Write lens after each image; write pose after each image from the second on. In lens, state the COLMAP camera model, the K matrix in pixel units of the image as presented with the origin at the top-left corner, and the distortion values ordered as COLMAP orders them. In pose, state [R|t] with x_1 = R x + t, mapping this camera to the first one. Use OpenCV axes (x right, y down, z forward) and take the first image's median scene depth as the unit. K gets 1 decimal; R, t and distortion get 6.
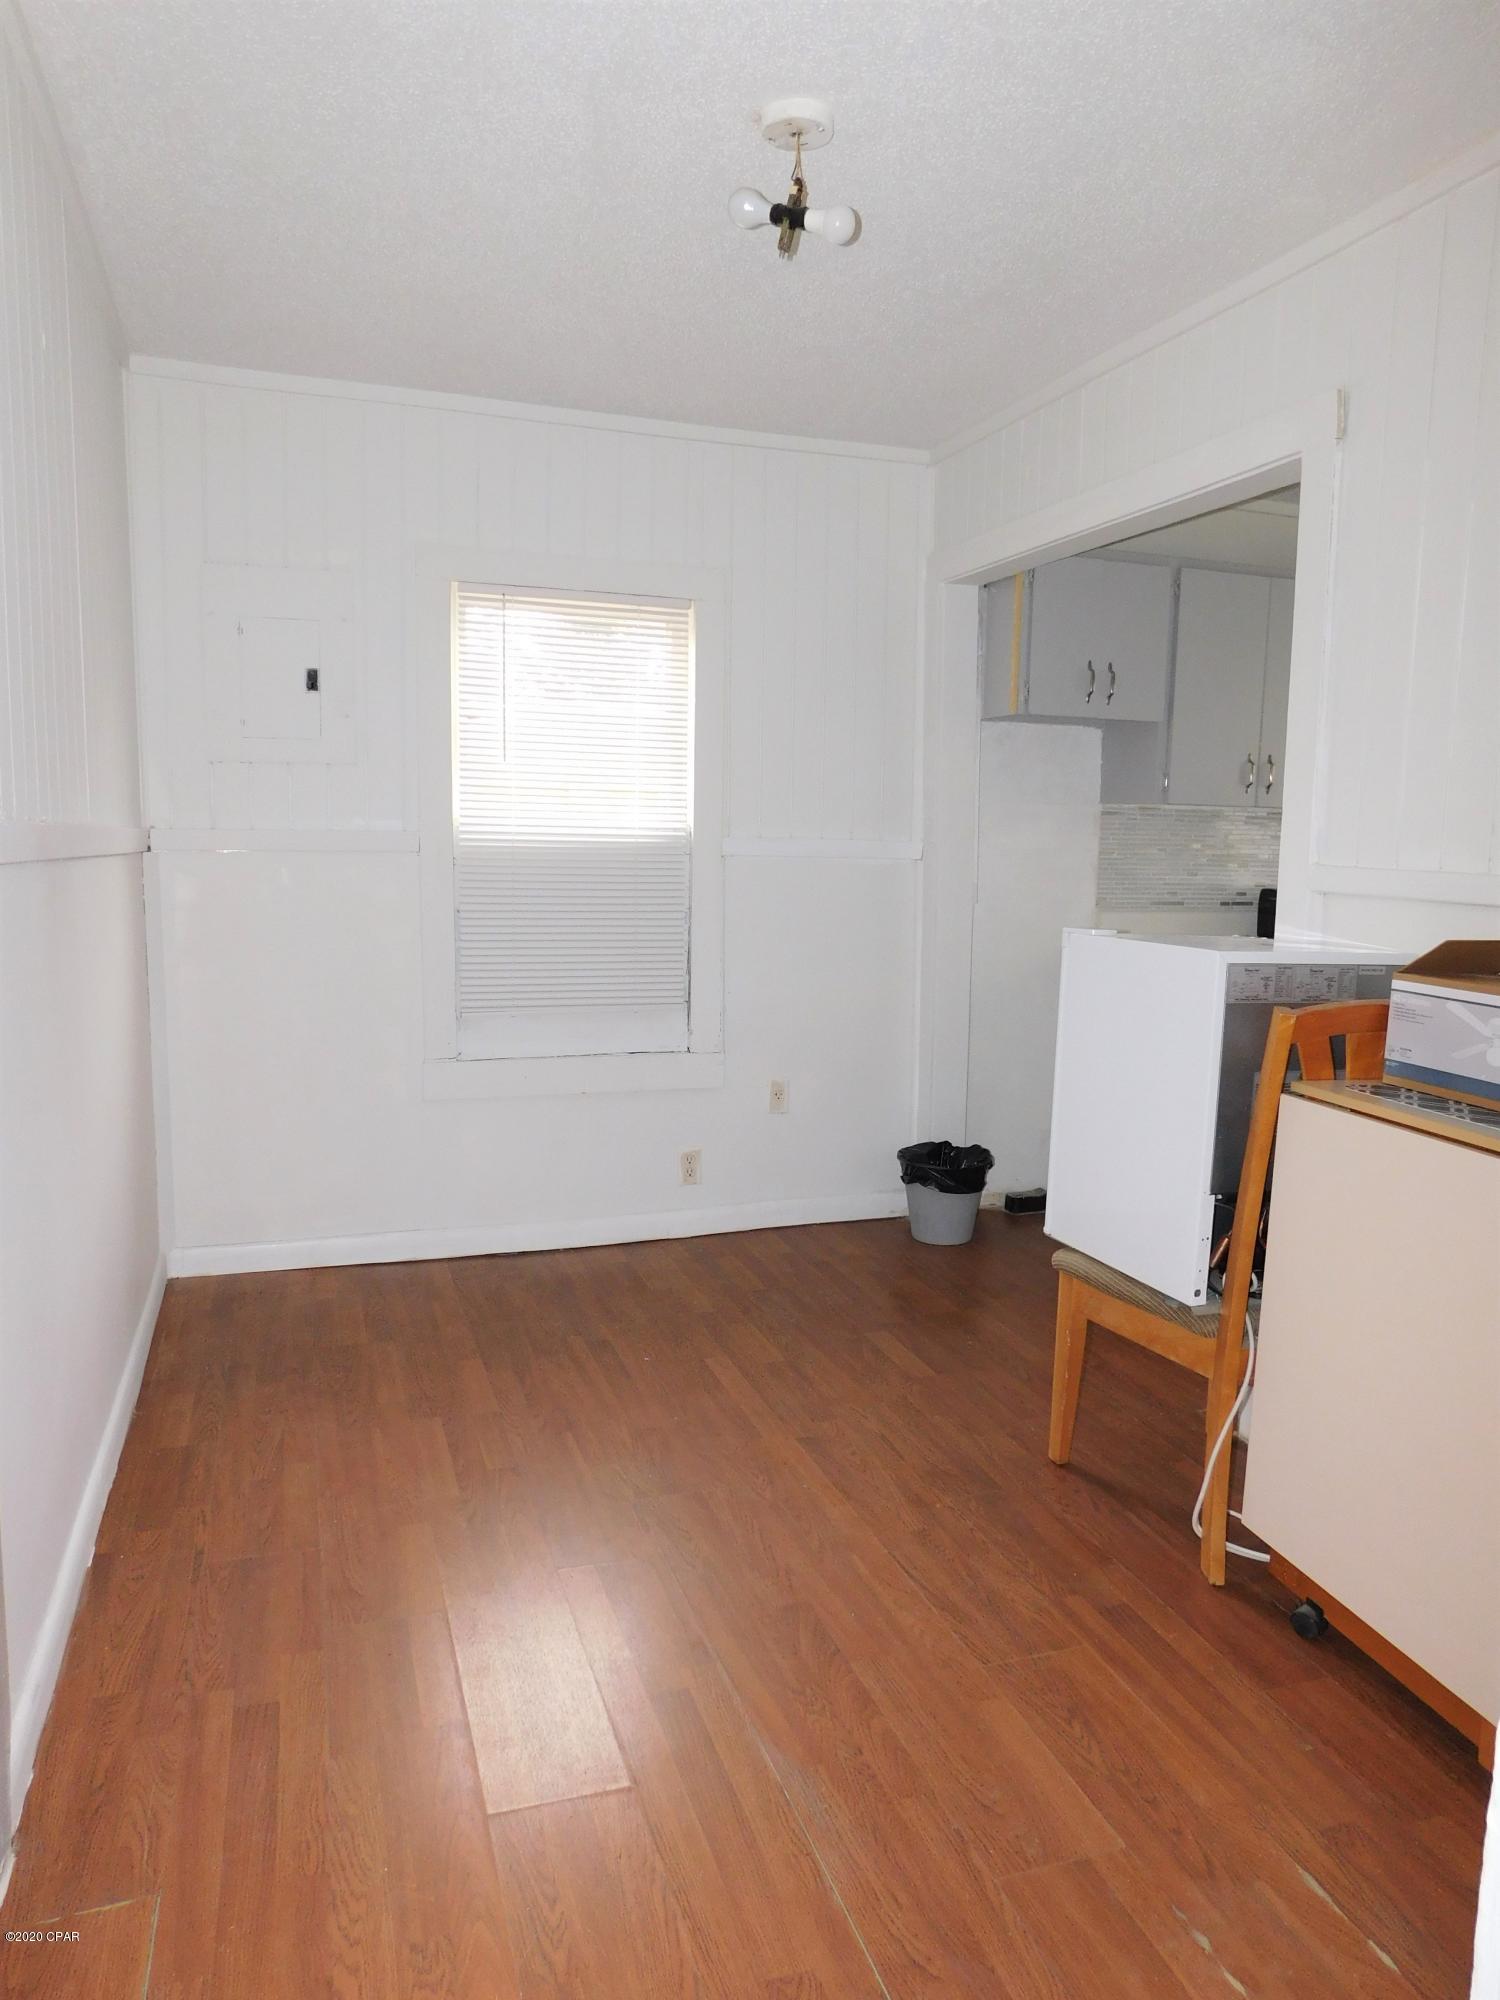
lens RADIAL K [[1334.0, 0, 738.3], [0, 1334.0, 1002.1], [0, 0, 1]] dist [-0.071876, 0.054736]
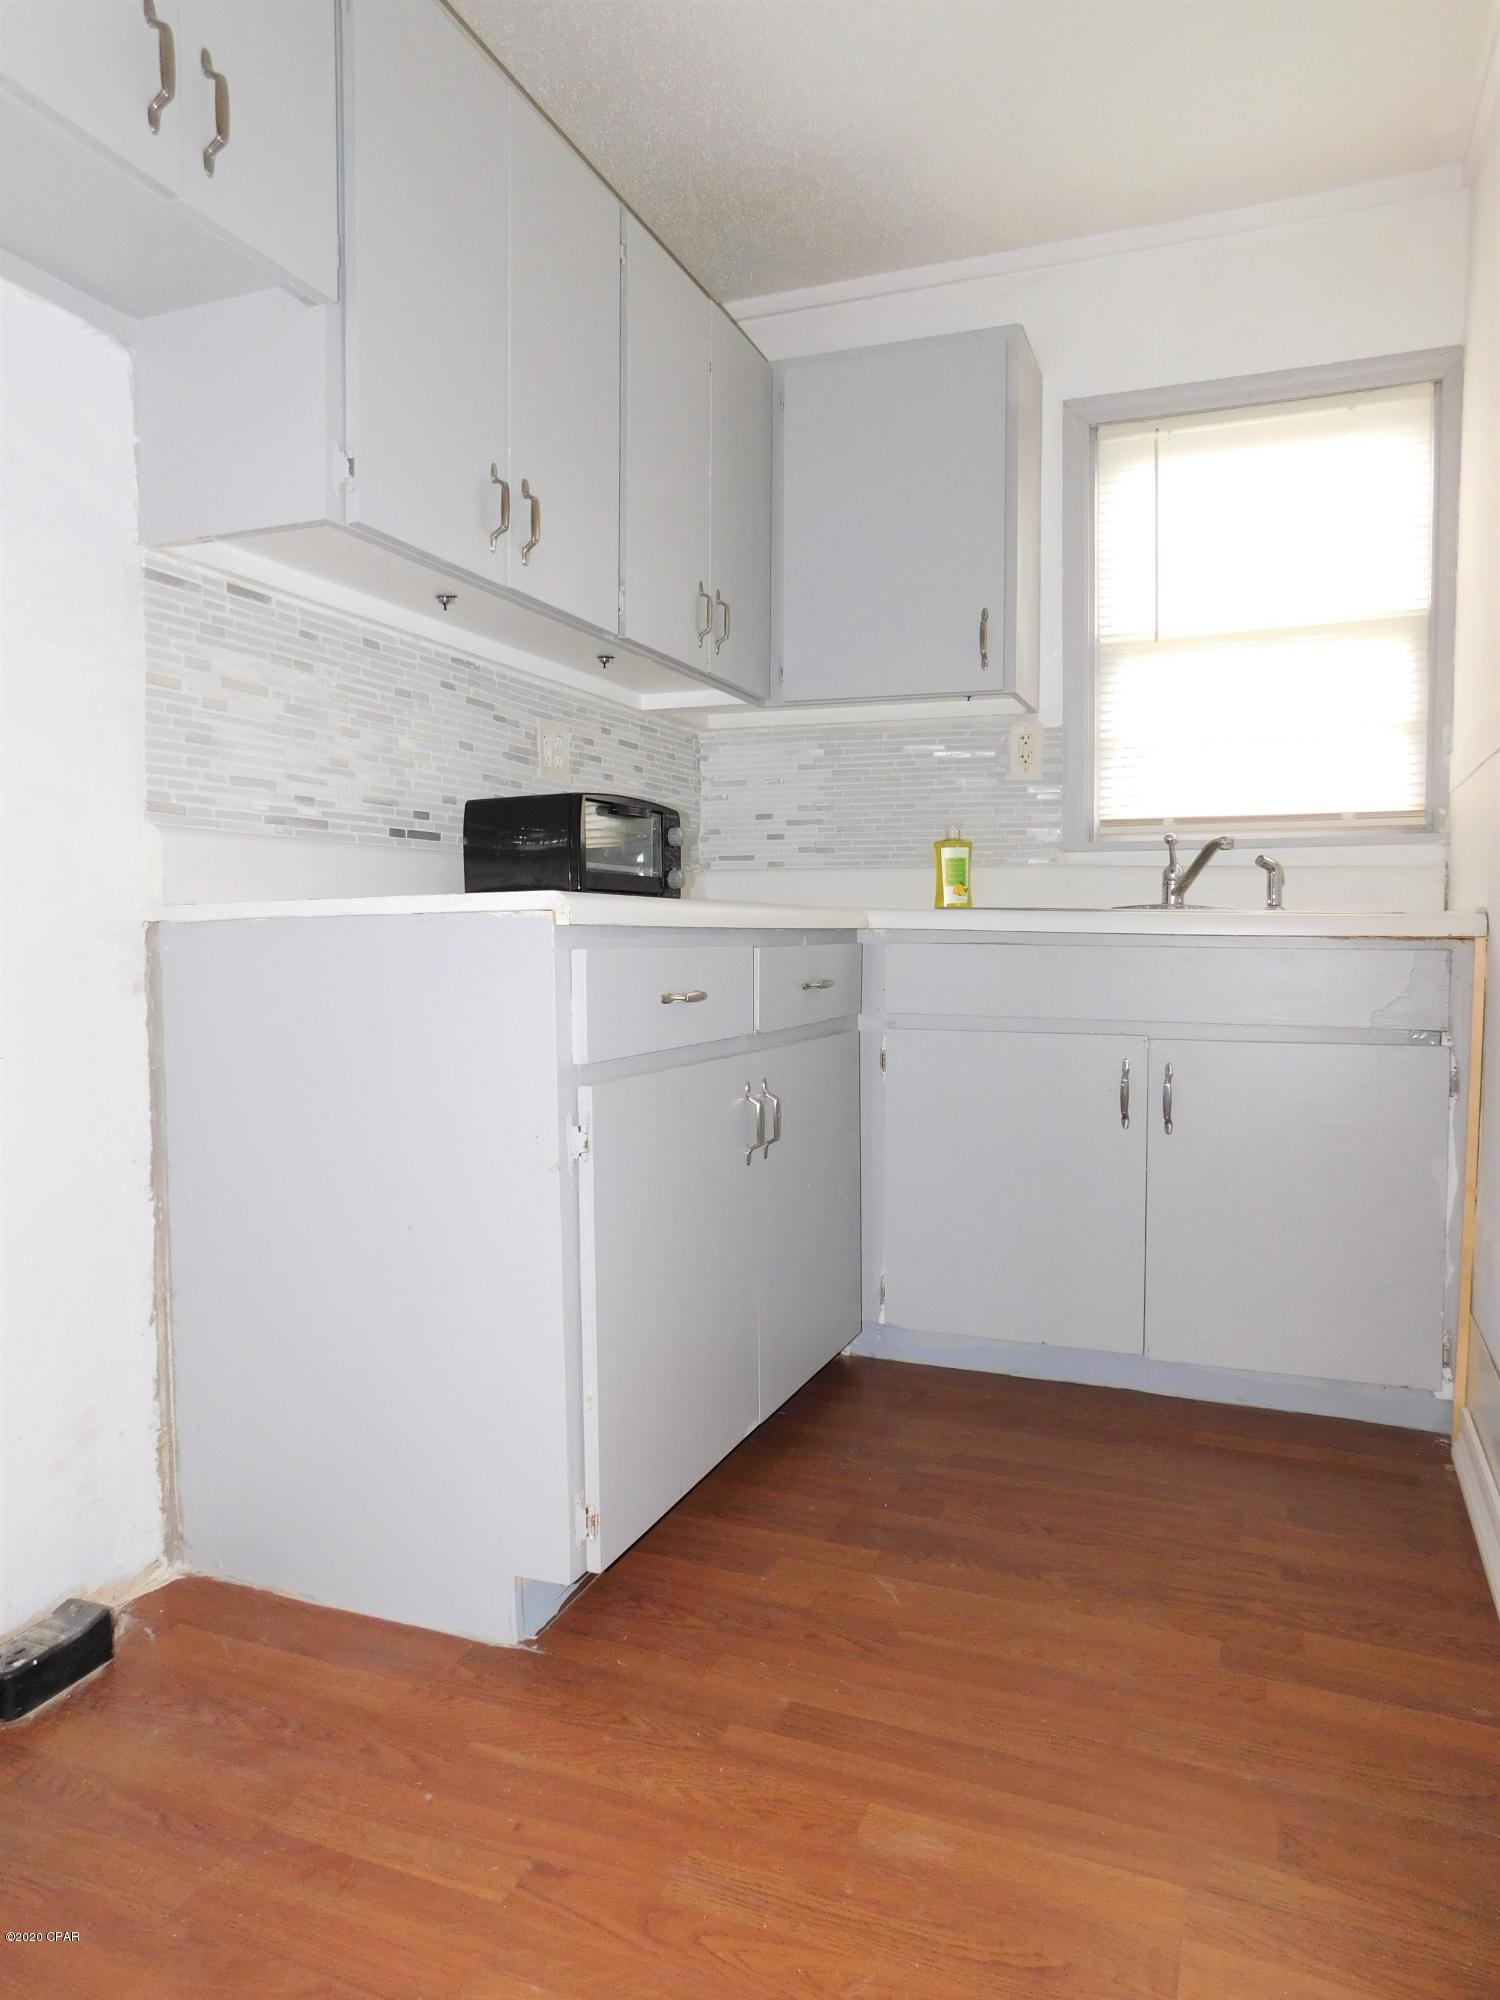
lens RADIAL K [[1334.0, 0, 738.3], [0, 1334.0, 1002.1], [0, 0, 1]] dist [-0.071876, 0.054736]
pose [[0.648171, -0.061941, 0.758971, 0.097271], [0.114134, 0.993330, -0.016405, 0.008245], [-0.752893, 0.097258, 0.650917, 0.698892]]
